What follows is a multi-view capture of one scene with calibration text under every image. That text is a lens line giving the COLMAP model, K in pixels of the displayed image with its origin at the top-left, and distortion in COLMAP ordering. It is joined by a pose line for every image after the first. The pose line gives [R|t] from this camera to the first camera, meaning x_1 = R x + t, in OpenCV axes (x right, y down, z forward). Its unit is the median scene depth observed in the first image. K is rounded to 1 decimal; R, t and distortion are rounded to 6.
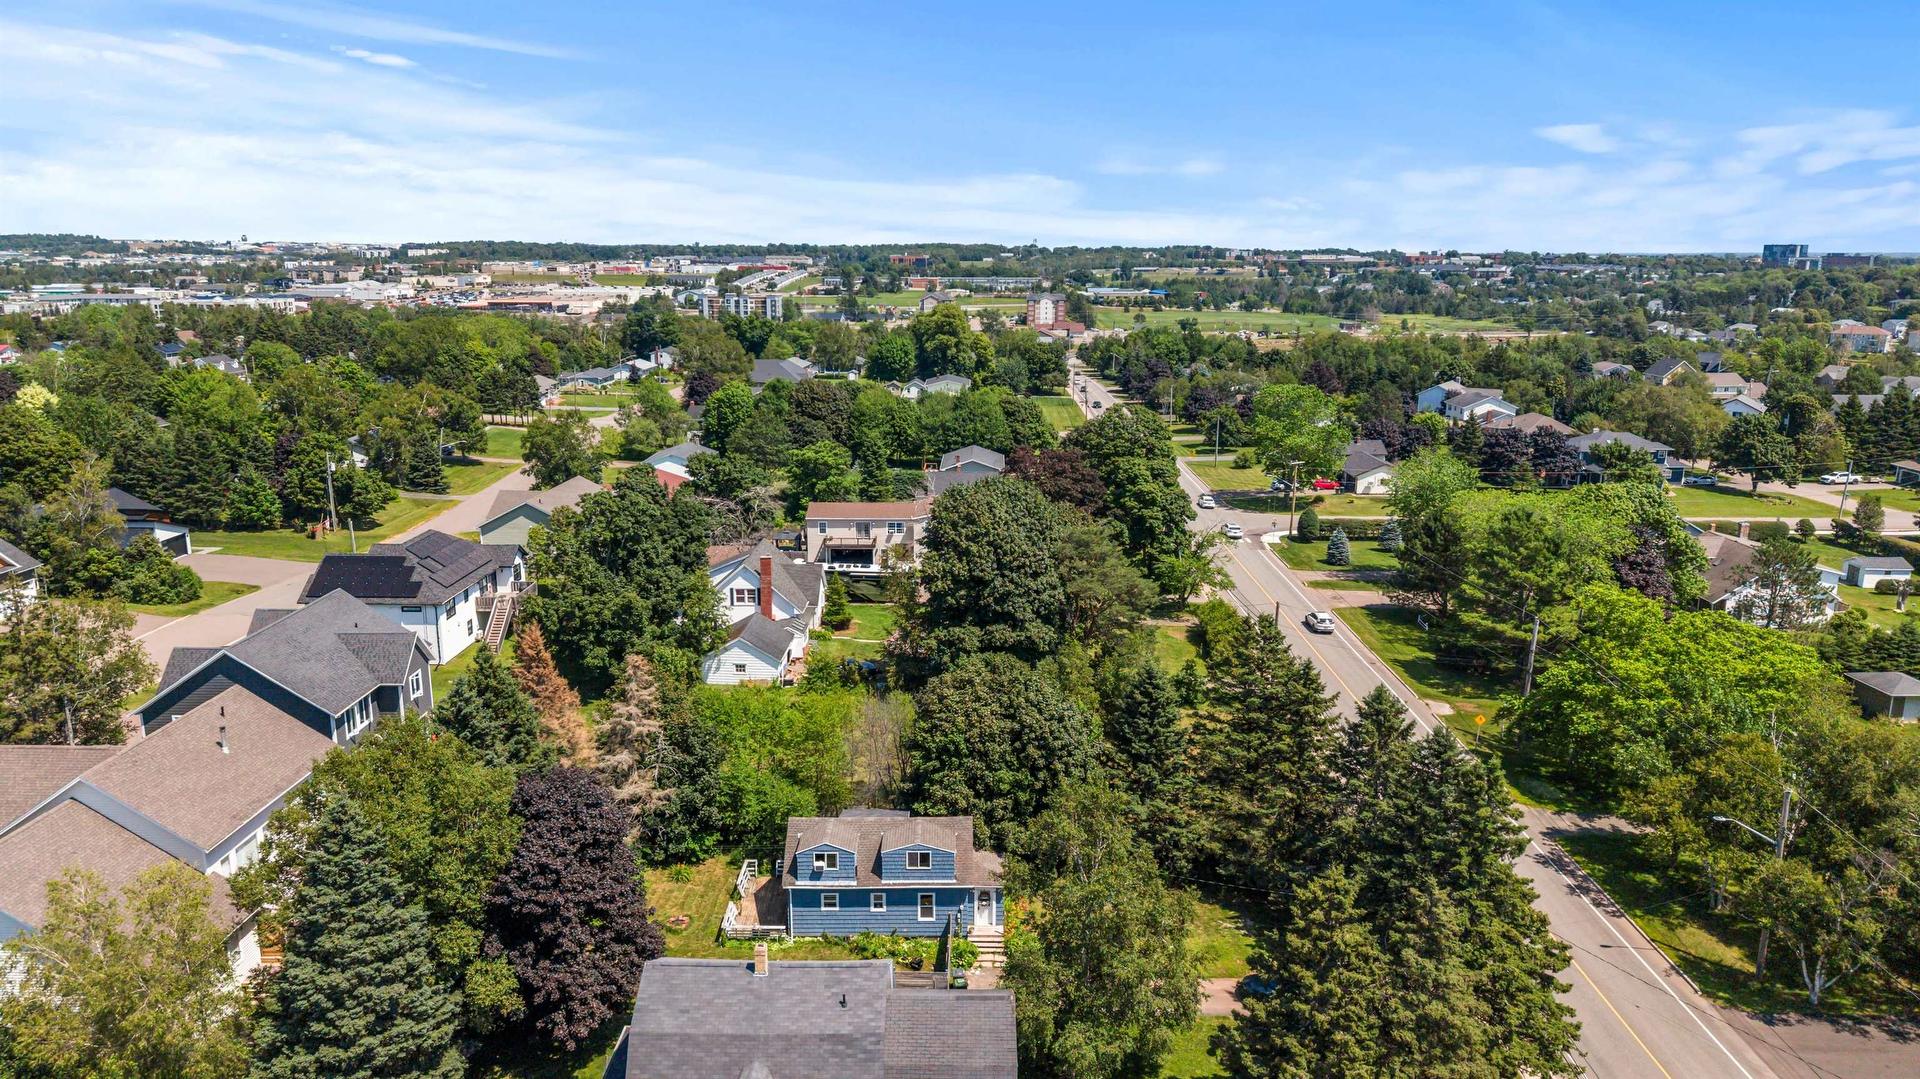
lens RADIAL K [[1276.7, 0, 960.0], [0, 1276.7, 539.5], [0, 0, 1]] dist [0.037842, -0.039292]
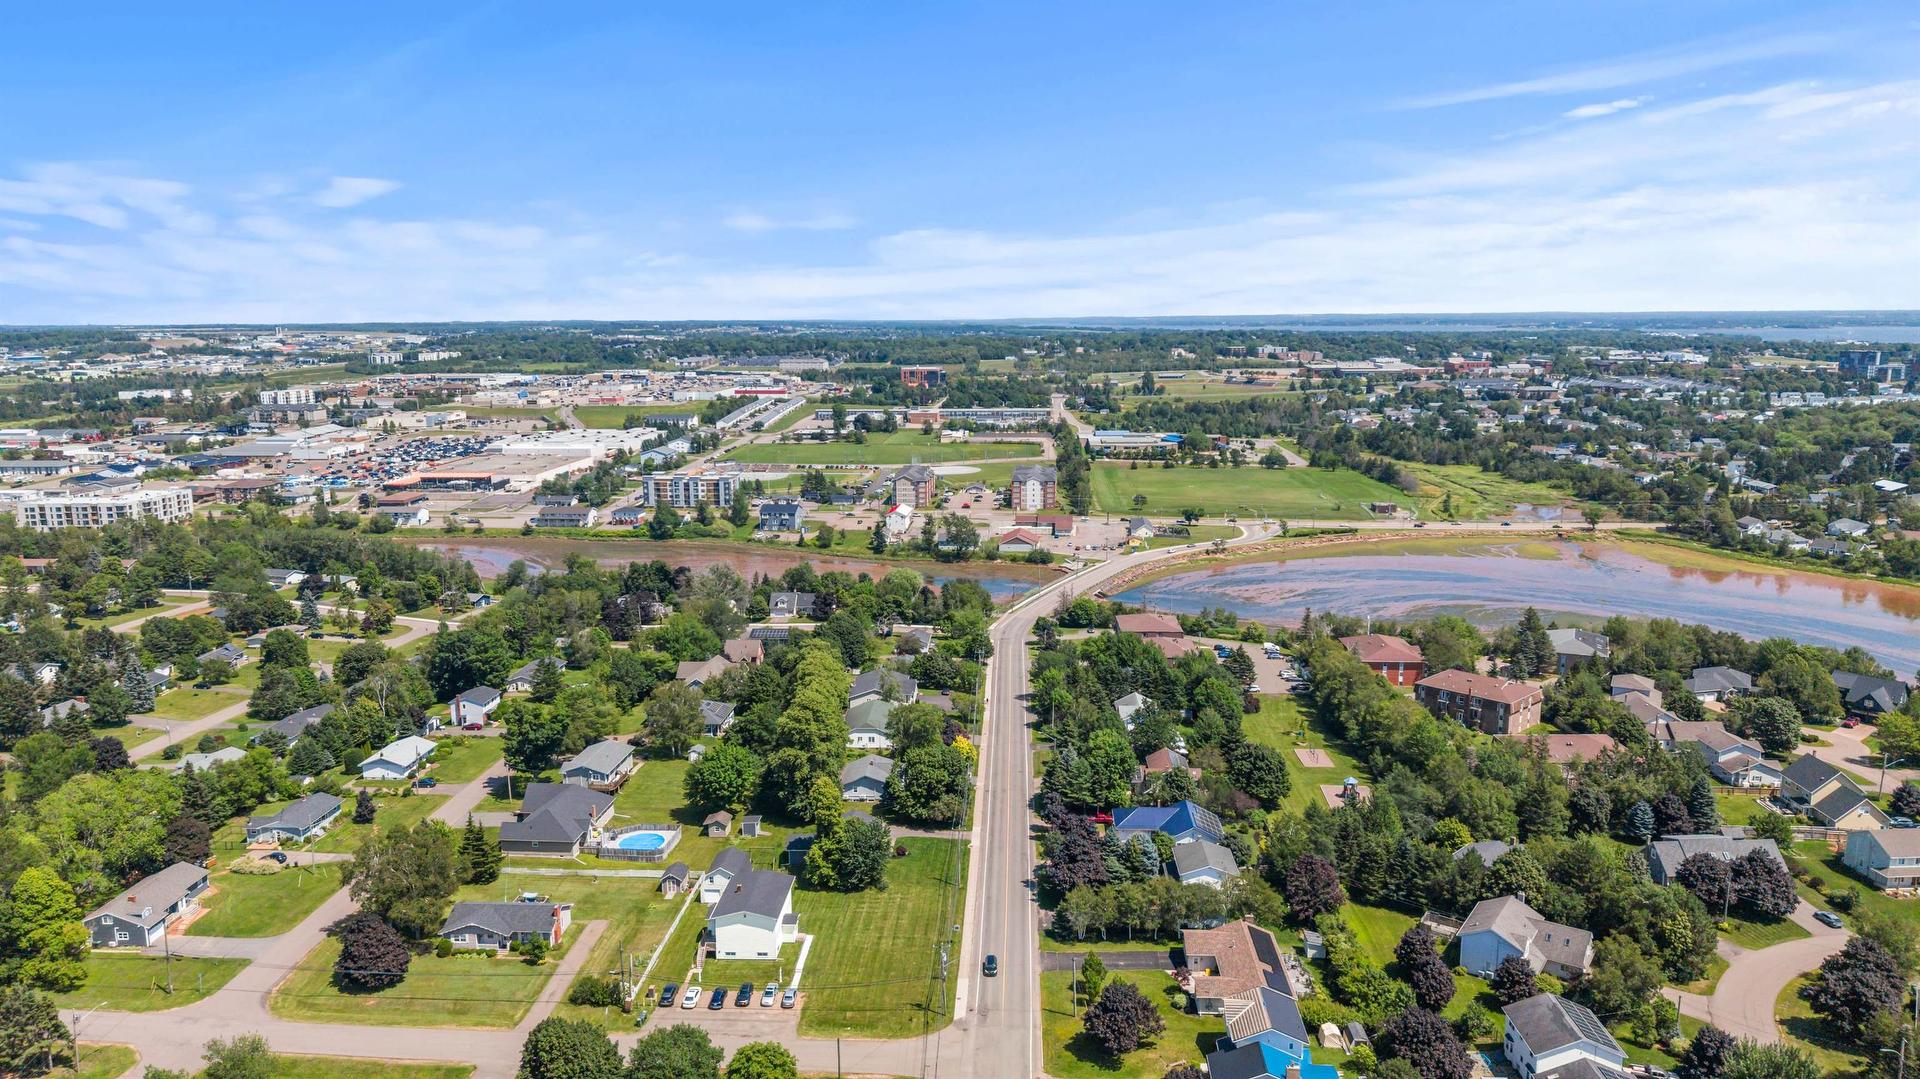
lens RADIAL K [[1276.7, 0, 960.0], [0, 1276.7, 539.5], [0, 0, 1]] dist [0.037842, -0.039292]
pose [[0.999422, -0.004461, -0.033706, 0.043242], [0.002830, 0.998829, -0.048289, -0.098021], [0.033882, 0.048165, 0.998265, 0.113170]]
